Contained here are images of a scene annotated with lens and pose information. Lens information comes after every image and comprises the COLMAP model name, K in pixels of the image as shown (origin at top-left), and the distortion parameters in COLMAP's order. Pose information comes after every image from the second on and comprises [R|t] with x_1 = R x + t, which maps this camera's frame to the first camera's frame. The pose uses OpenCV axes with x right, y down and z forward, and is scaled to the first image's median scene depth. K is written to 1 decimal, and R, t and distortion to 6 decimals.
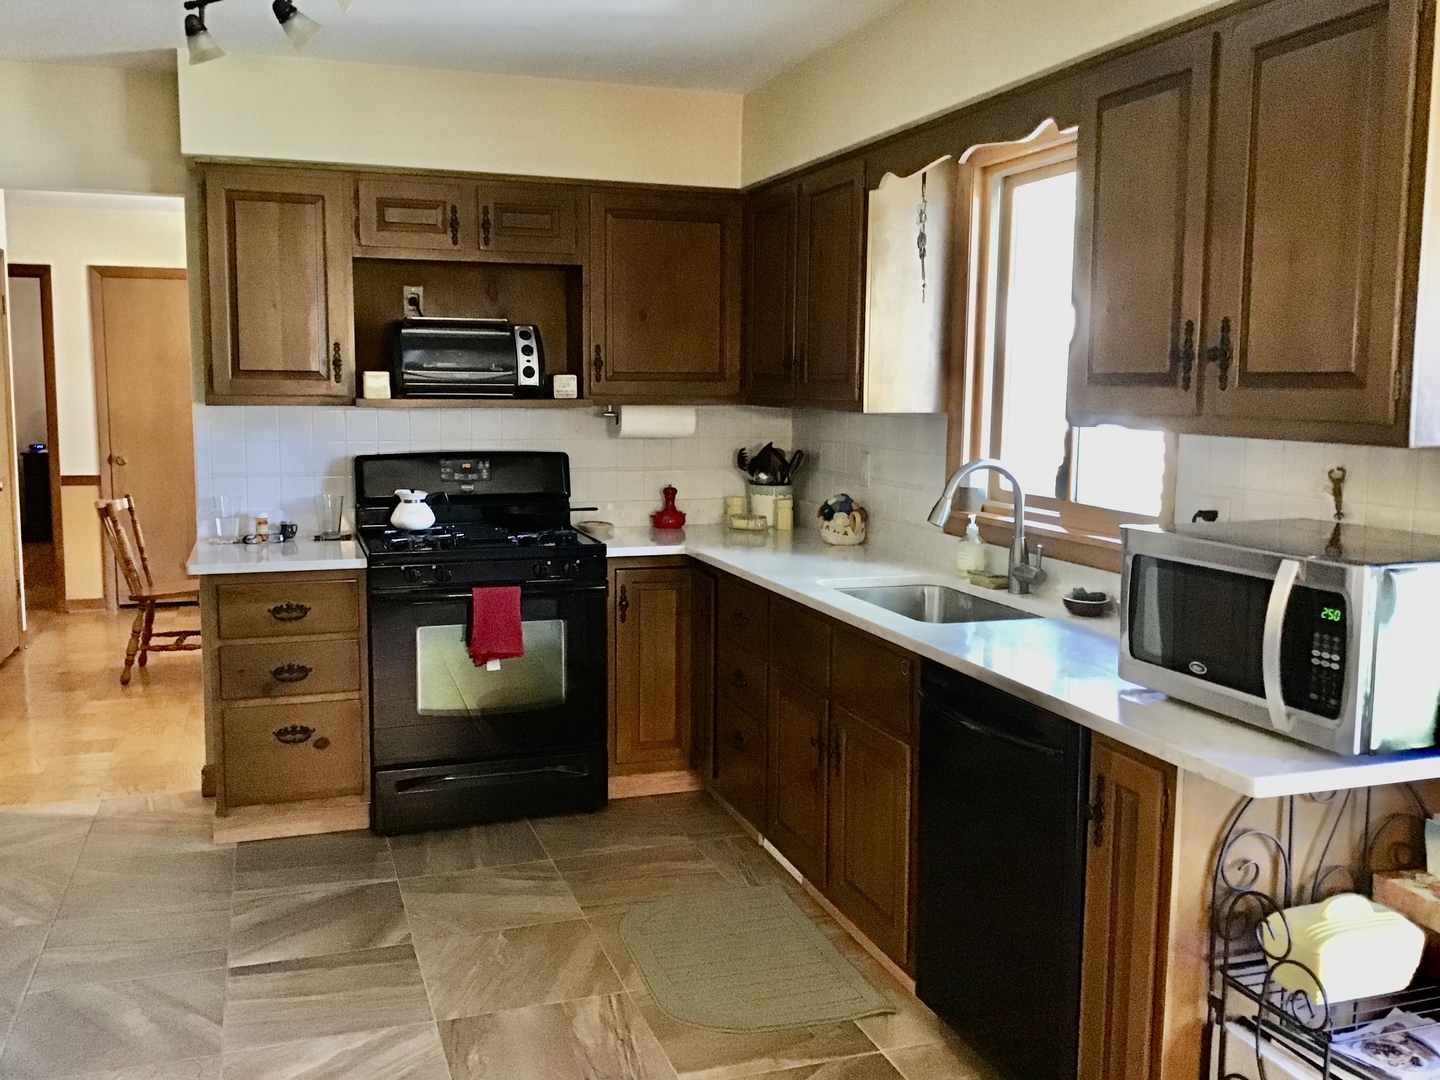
lens RADIAL K [[1296.0, 0, 711.2], [0, 1296.0, 539.7], [0, 0, 1]] dist [0.087162, -0.170830]
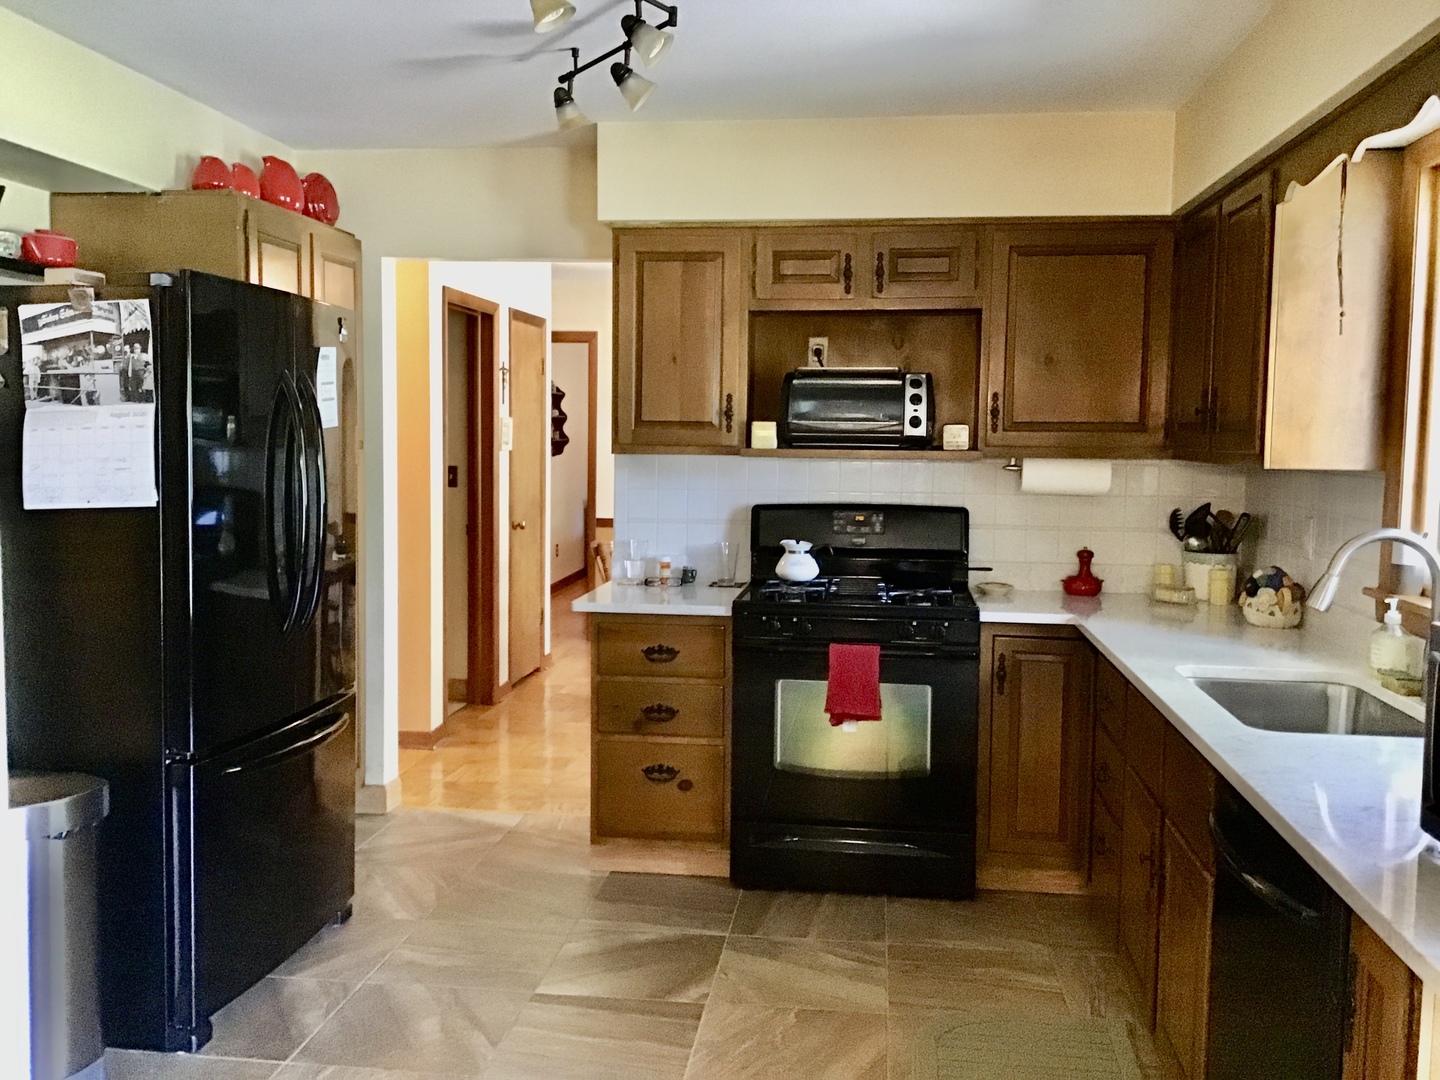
lens RADIAL K [[1296.0, 0, 715.3], [0, 1296.0, 534.3], [0, 0, 1]] dist [0.087162, -0.170830]
pose [[0.897955, 0.038454, -0.438404, 0.152621], [-0.059507, 0.997636, -0.034378, -0.005558], [0.436046, 0.056958, 0.898120, 0.087775]]
